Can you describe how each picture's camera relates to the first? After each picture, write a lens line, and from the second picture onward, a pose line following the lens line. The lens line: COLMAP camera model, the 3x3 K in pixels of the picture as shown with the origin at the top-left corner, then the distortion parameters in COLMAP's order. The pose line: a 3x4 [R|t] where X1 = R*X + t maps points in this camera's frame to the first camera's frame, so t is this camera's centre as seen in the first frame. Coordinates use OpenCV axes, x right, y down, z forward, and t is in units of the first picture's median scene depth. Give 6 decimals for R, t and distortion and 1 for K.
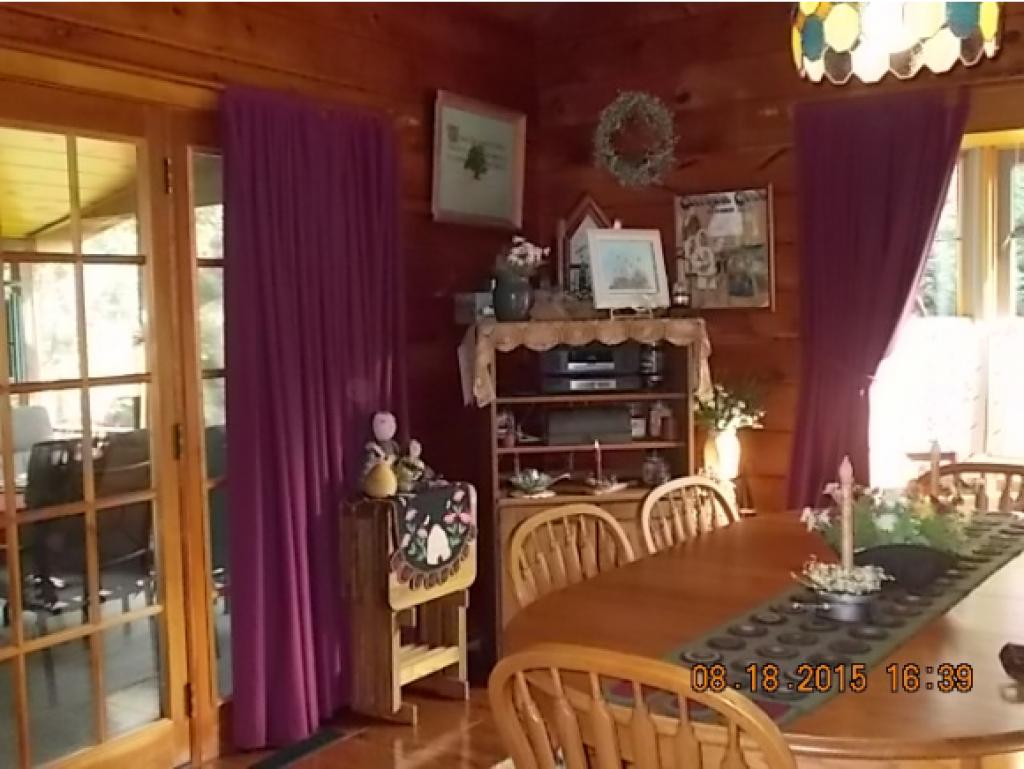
lens RADIAL K [[1116.7, 0, 512.0], [0, 1116.7, 384.5], [0, 0, 1]] dist [0.051270, -0.030015]
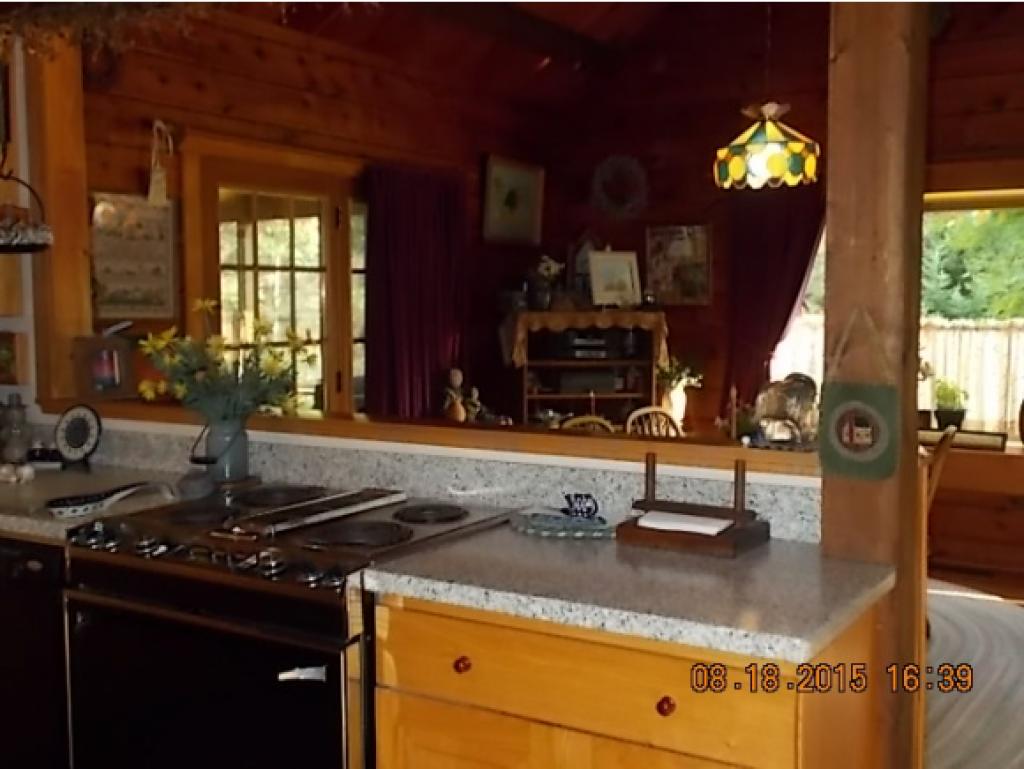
lens RADIAL K [[1116.7, 0, 512.0], [0, 1116.7, 384.5], [0, 0, 1]] dist [0.051270, -0.030015]
pose [[0.999089, 0.020268, 0.037562, -0.088072], [-0.020827, 0.999677, 0.014565, 0.020782], [-0.037254, -0.015334, 0.999188, -0.500099]]
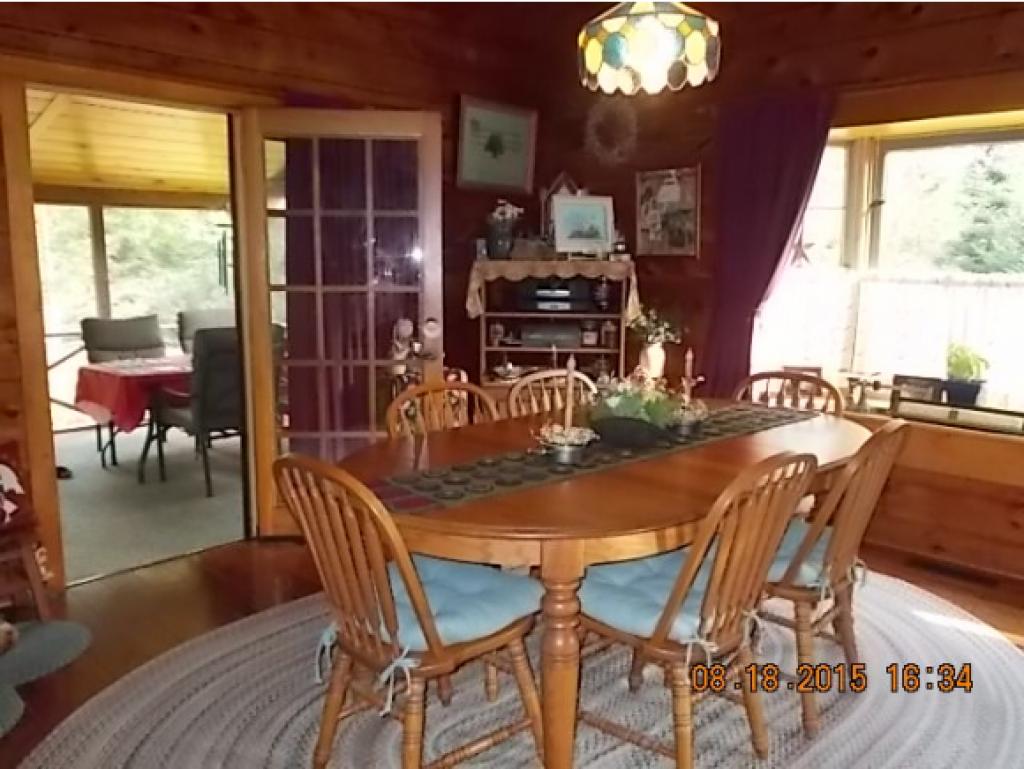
lens RADIAL K [[813.9, 0, 503.9], [0, 813.9, 377.8], [0, 0, 1]] dist [0.006163, 0.005577]
pose [[0.982524, 0.056625, -0.177316, 0.195671], [-0.041297, 0.995177, 0.088977, 0.001411], [0.181499, -0.080099, 0.980124, -0.035878]]
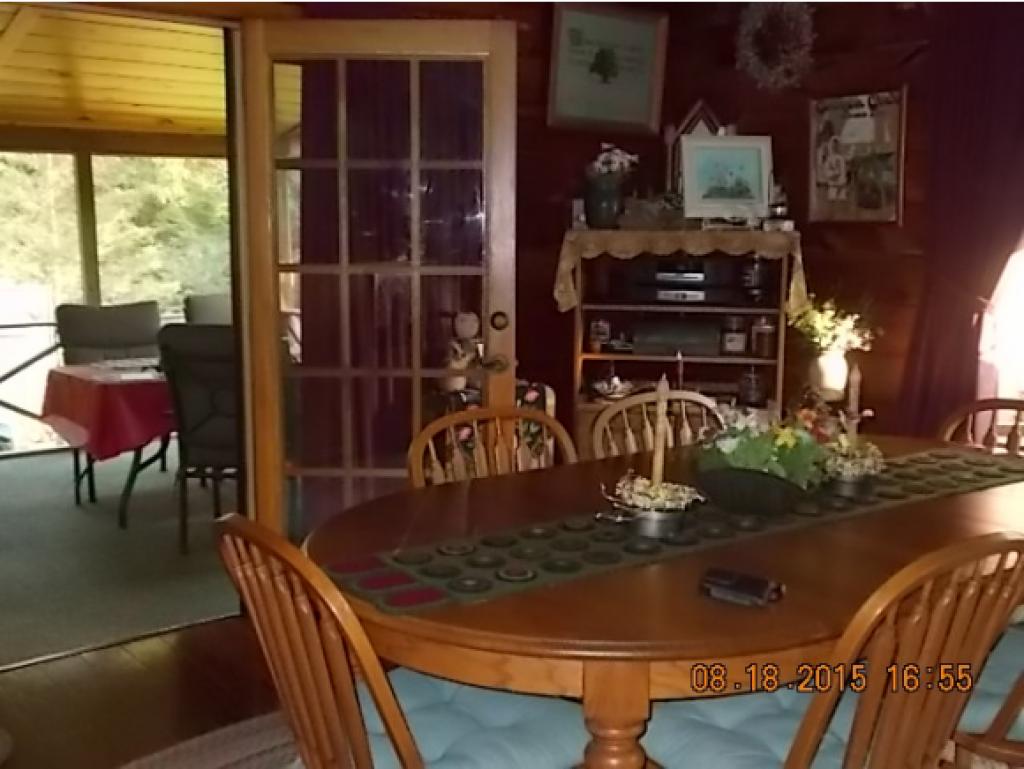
lens RADIAL K [[1116.7, 0, 512.0], [0, 1116.7, 384.5], [0, 0, 1]] dist [0.051270, -0.030015]
pose [[0.951225, 0.073871, -0.299522, 0.228727], [-0.047804, 0.994476, 0.093451, -0.006802], [0.304771, -0.074575, 0.949502, 0.007557]]
